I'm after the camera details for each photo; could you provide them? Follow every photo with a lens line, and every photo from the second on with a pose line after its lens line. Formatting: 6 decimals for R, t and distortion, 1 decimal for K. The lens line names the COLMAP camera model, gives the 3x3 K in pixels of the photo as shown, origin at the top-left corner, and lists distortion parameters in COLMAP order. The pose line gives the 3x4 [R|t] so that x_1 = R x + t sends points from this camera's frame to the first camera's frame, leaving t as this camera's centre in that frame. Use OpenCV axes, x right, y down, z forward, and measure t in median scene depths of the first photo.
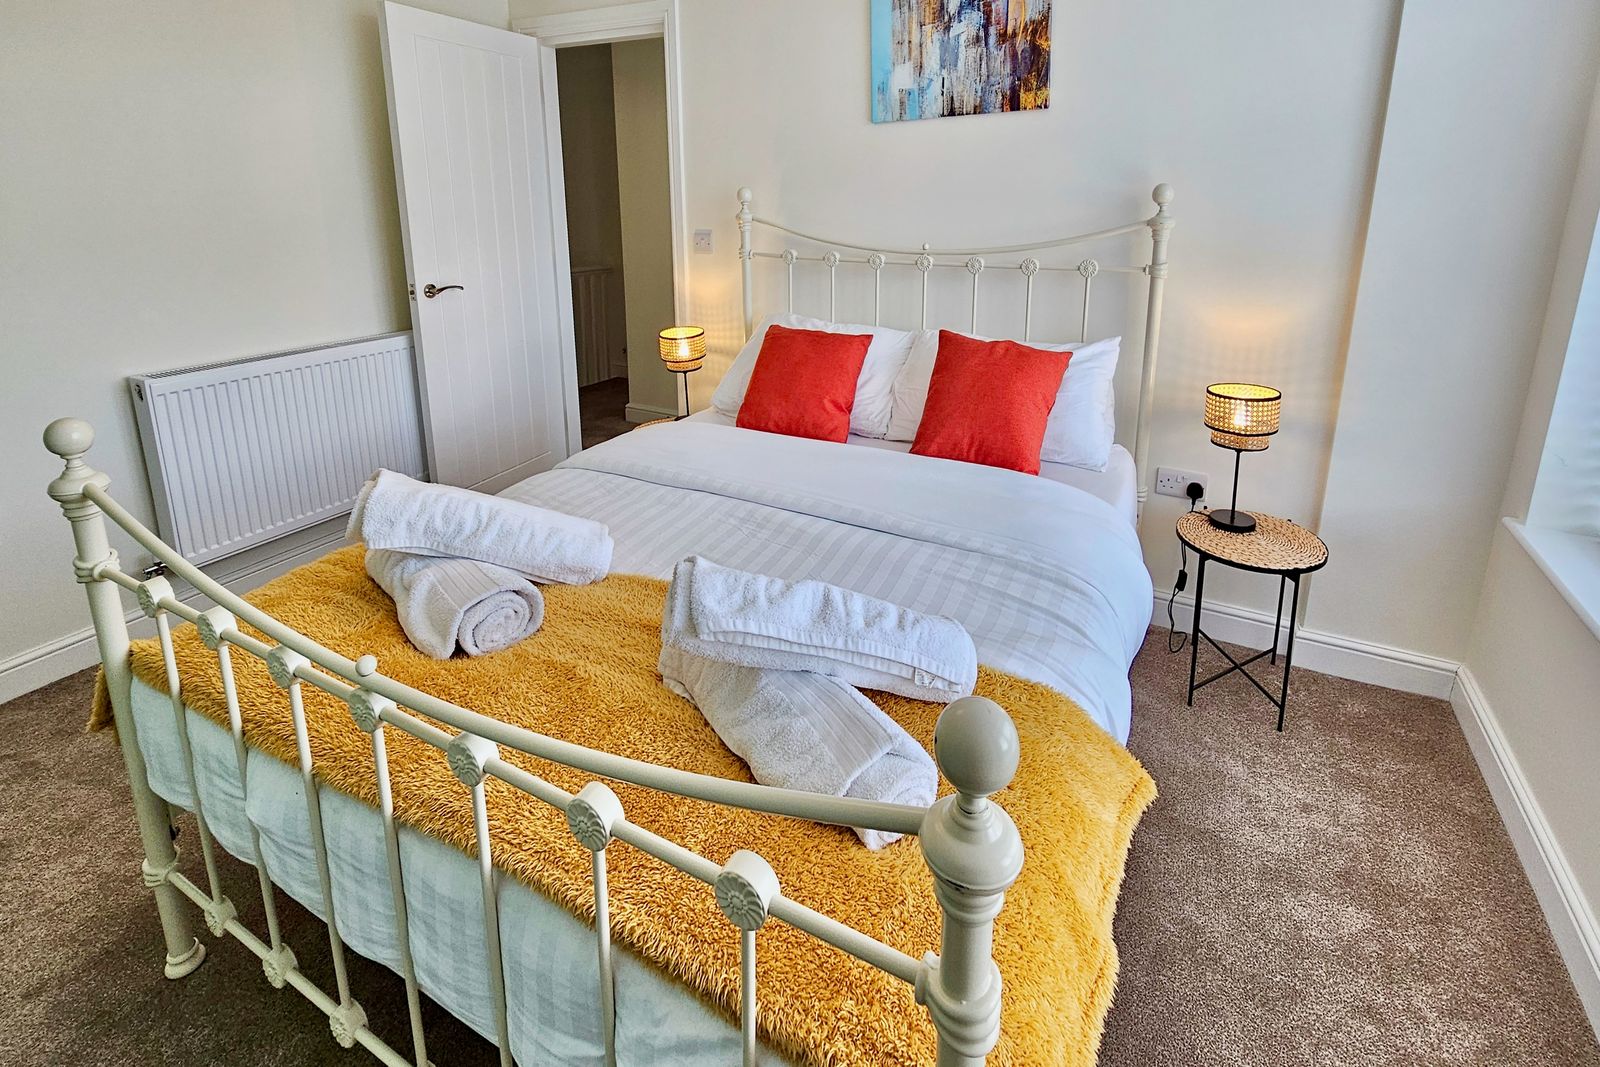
lens RADIAL K [[710.1, 0, 800.0], [0, 710.1, 533.5], [0, 0, 1]] dist [0.000492, 0.000035]
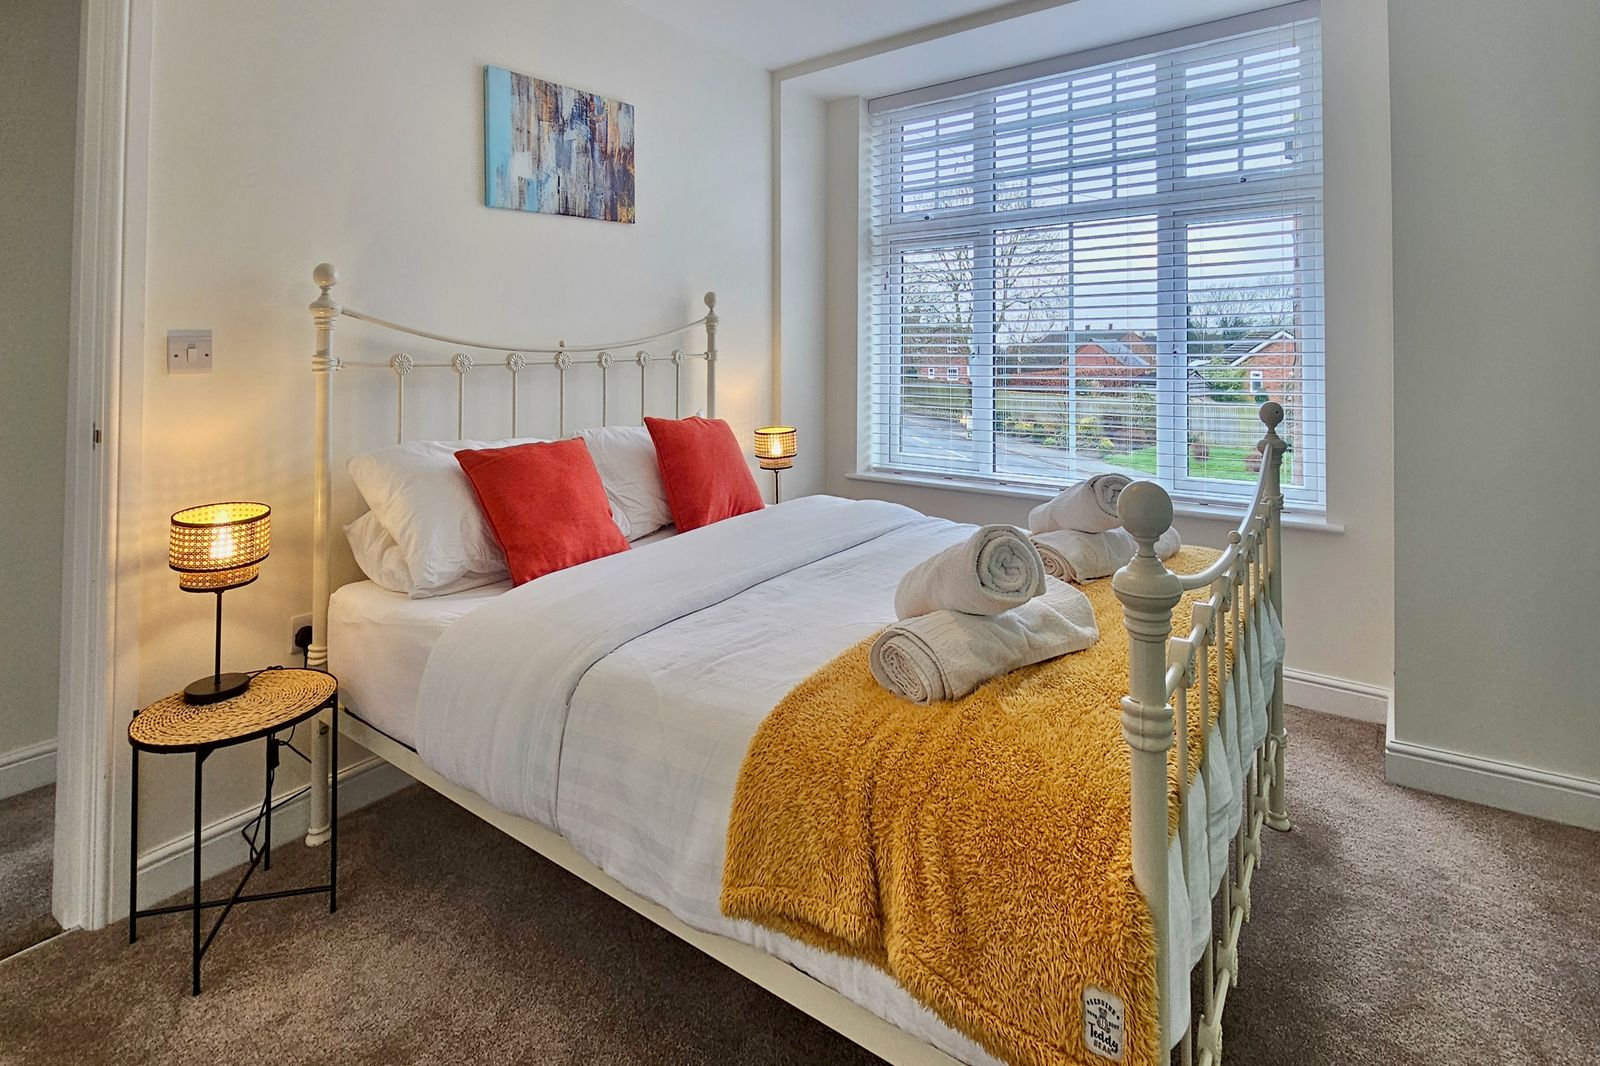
lens RADIAL K [[752.5, 0, 800.0], [0, 752.5, 533.0], [0, 0, 1]] dist [-0.000791, -0.000308]
pose [[0.125603, -0.260019, 0.957400, -0.887525], [0.412562, 0.891329, 0.187950, -0.270196], [-0.902229, 0.371380, 0.219227, 0.671988]]
